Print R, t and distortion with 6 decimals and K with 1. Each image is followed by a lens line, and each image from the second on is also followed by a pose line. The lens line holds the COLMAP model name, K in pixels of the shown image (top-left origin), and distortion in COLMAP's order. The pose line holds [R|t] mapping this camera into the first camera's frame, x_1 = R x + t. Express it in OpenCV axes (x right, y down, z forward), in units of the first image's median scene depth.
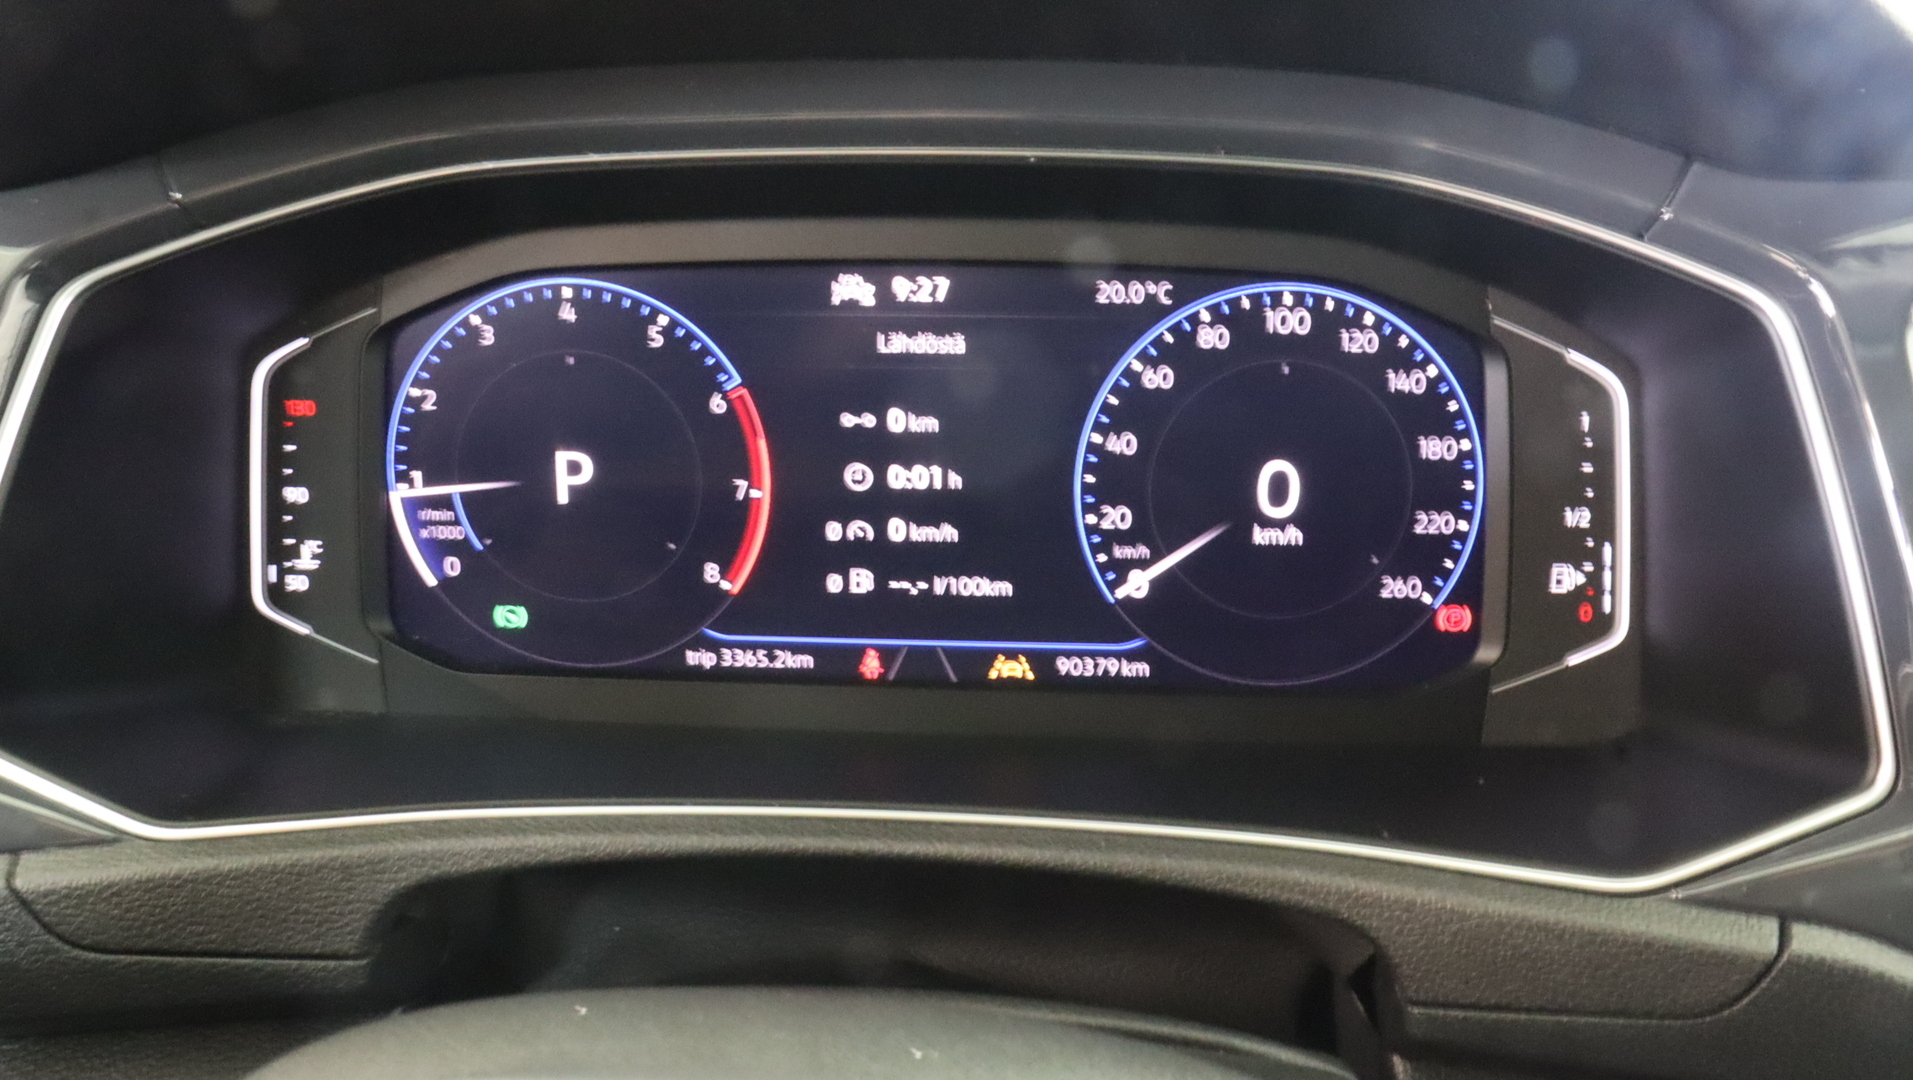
lens RADIAL K [[1560.8, 0, 961.3], [0, 1560.8, 540.4], [0, 0, 1]] dist [-0.150128, 0.064171]
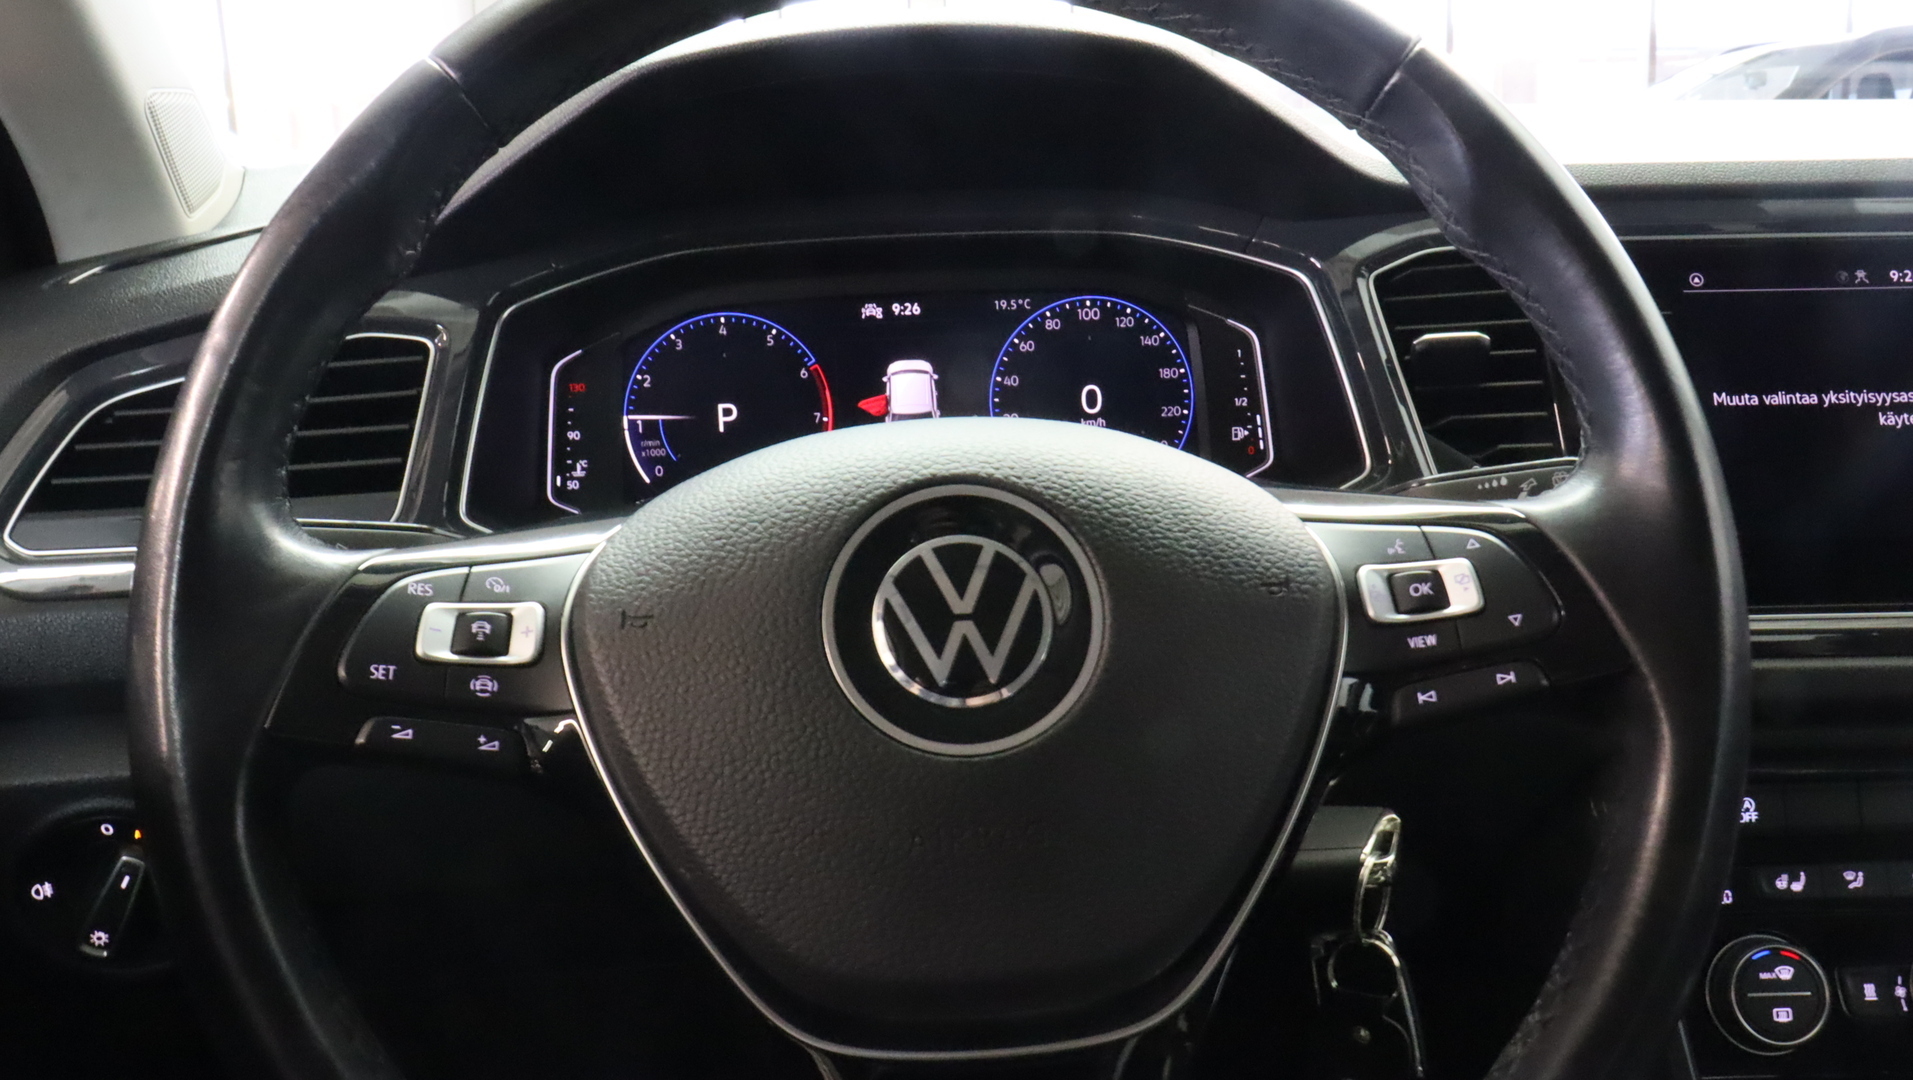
lens RADIAL K [[1560.8, 0, 963.7], [0, 1560.8, 539.8], [0, 0, 1]] dist [-0.150128, 0.064171]
pose [[0.988883, -0.066879, 0.132806, -0.234301], [0.082409, 0.989928, -0.115114, 0.361823], [-0.123770, 0.124778, 0.984435, -0.919345]]
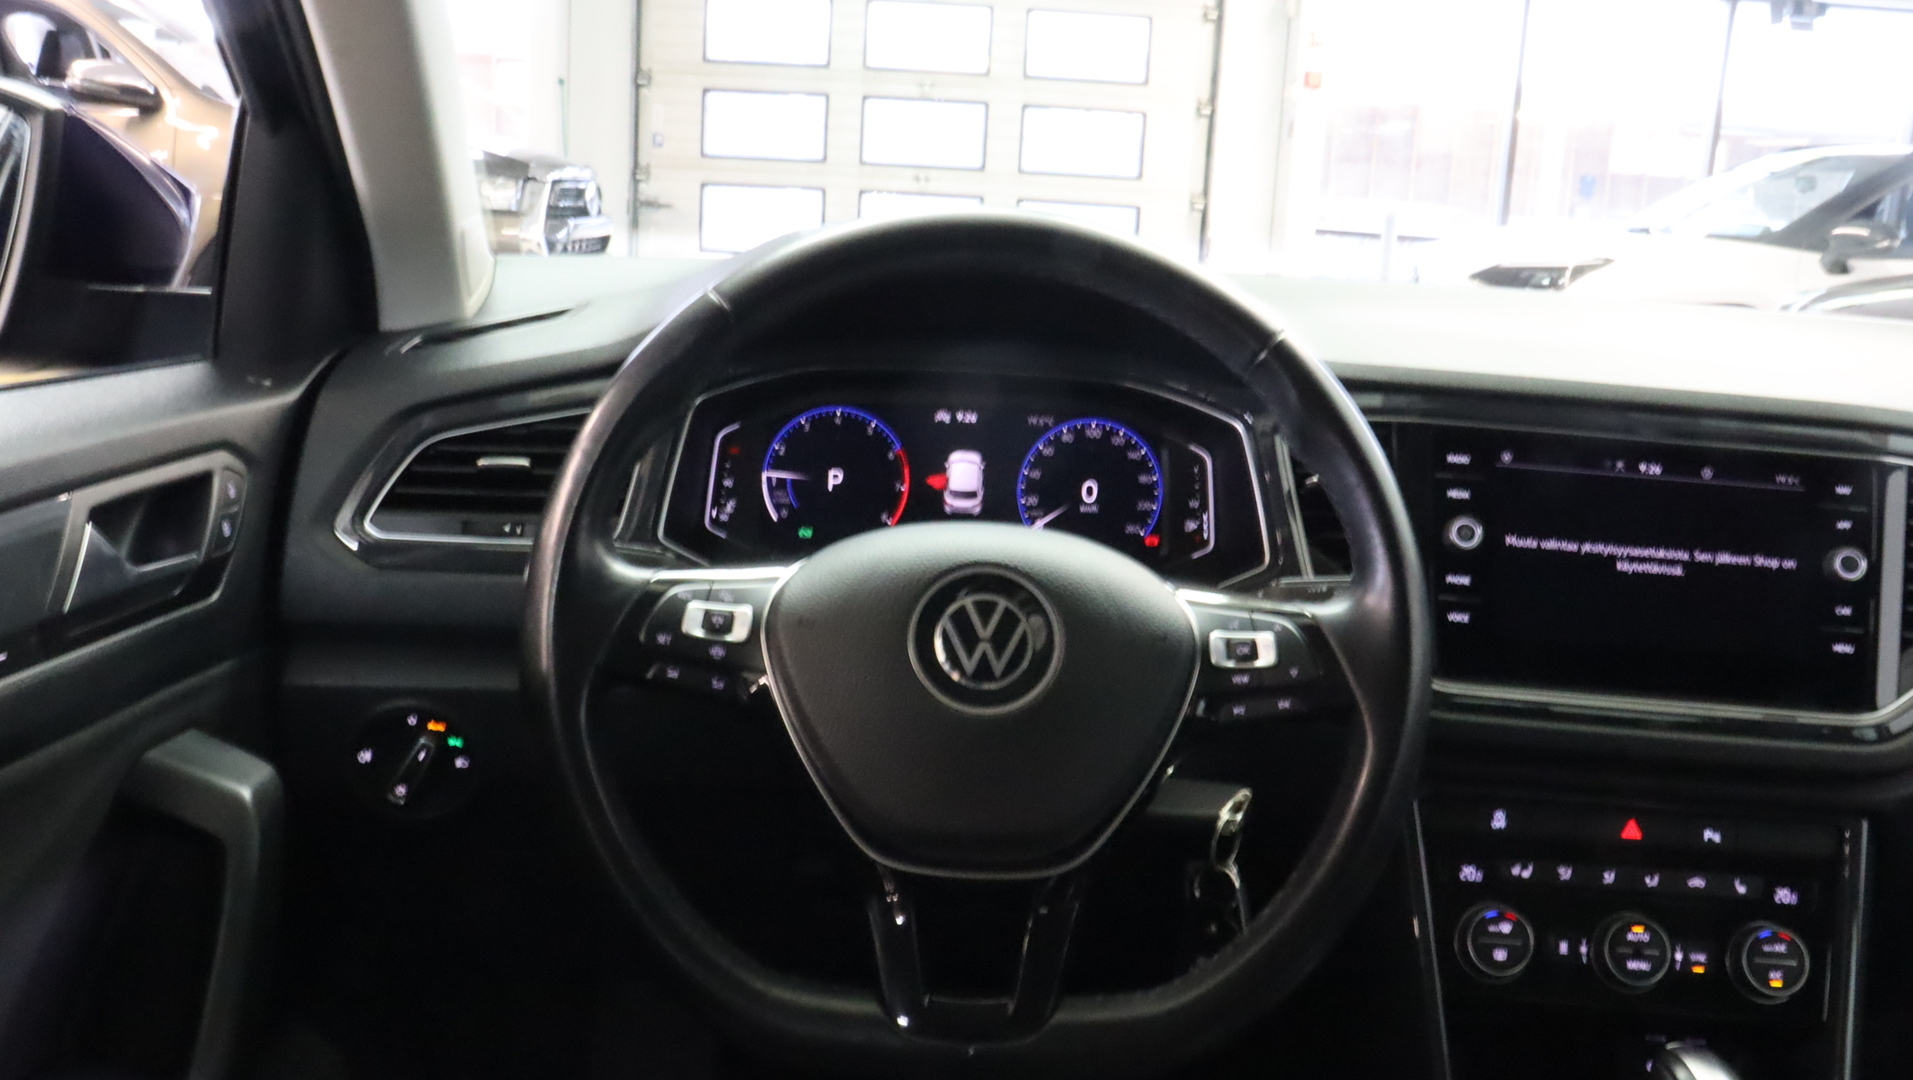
lens RADIAL K [[1560.8, 0, 965.7], [0, 1560.8, 582.0], [0, 0, 1]] dist [-0.150128, 0.064171]
pose [[0.992928, 0.028265, 0.115308, -0.344295], [-0.017504, 0.995485, -0.093286, 0.400895], [-0.117425, 0.090608, 0.988940, -1.776597]]
